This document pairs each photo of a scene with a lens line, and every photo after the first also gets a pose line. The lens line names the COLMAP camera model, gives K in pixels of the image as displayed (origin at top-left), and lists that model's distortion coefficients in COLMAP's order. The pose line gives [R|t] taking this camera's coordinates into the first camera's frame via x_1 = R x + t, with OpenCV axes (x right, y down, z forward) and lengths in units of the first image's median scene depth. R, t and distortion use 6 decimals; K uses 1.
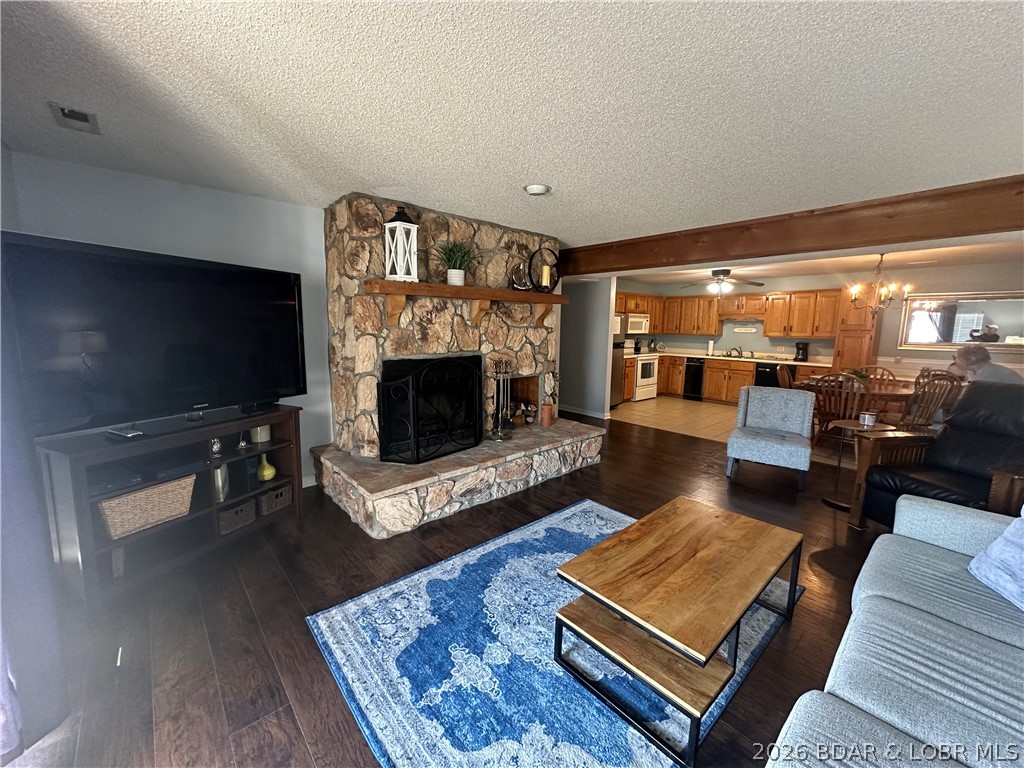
lens RADIAL K [[408.4, 0, 512.0], [0, 408.4, 384.0], [0, 0, 1]] dist [-0.002630, -0.000119]
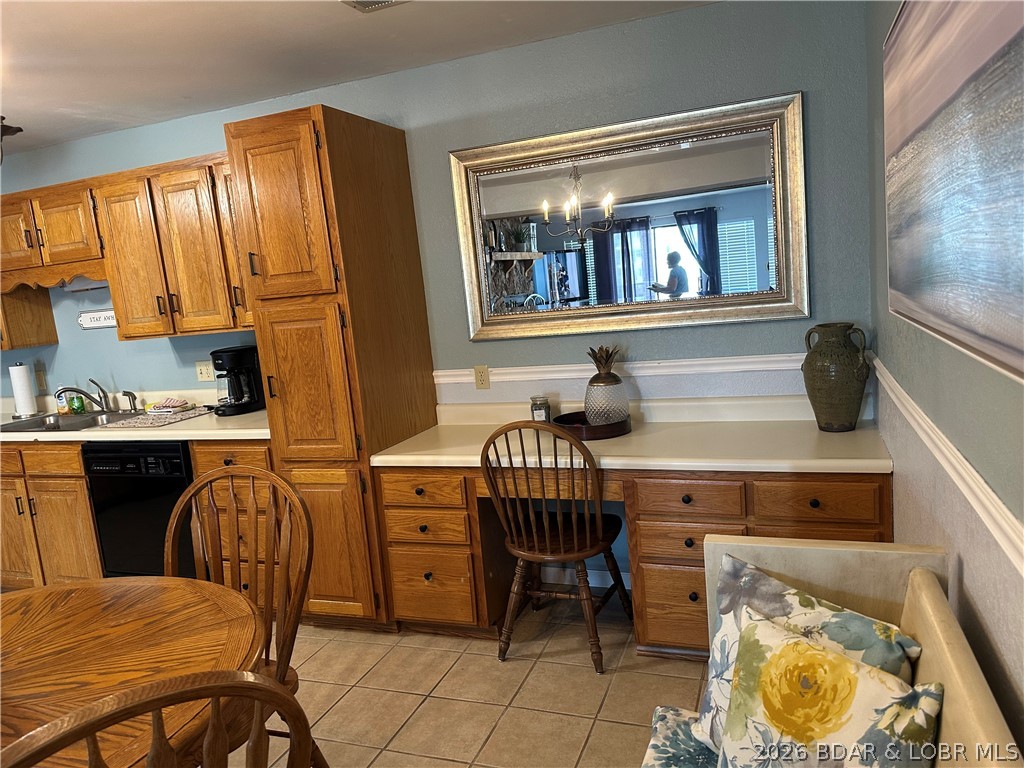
lens RADIAL K [[718.0, 0, 515.3], [0, 718.0, 387.7], [0, 0, 1]] dist [0.118633, -0.157242]
pose [[0.879782, -0.165809, 0.445524, 1.278309], [0.172336, 0.984691, 0.026154, -0.104971], [-0.443040, 0.053770, 0.894888, 0.898979]]
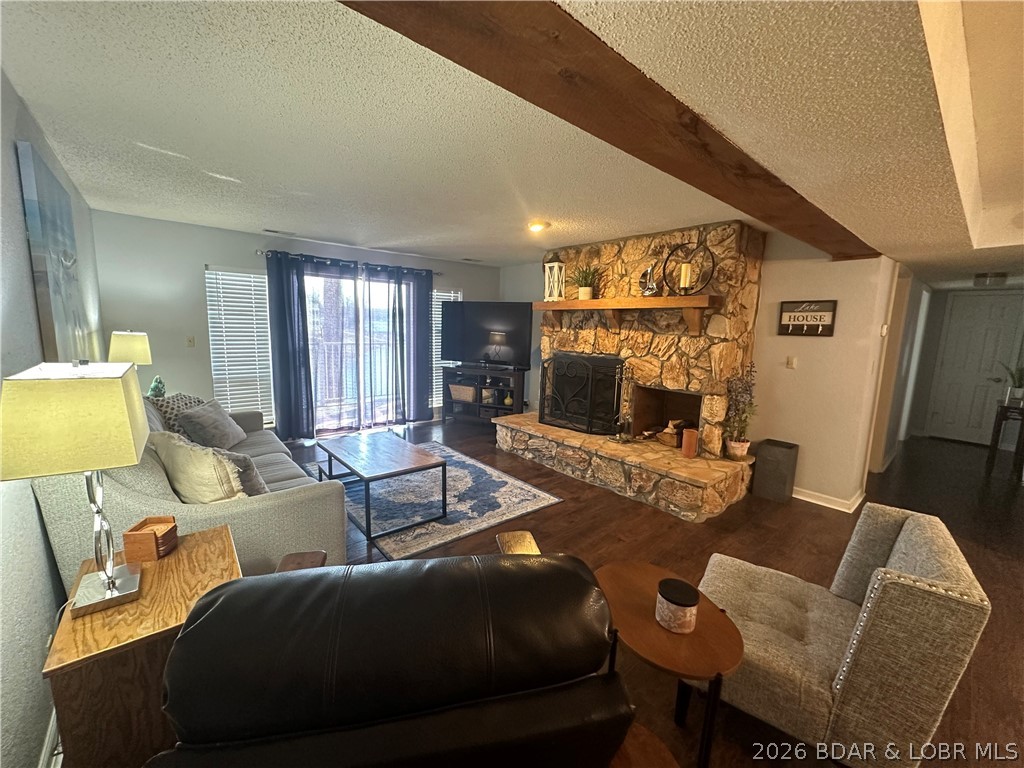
lens RADIAL K [[408.4, 0, 512.0], [0, 408.4, 384.0], [0, 0, 1]] dist [-0.002630, -0.000119]
pose [[-0.017168, 0.127680, -0.991667, 1.083030], [-0.172776, 0.976514, 0.128720, -0.102640], [0.984811, 0.173546, 0.005295, 0.764715]]
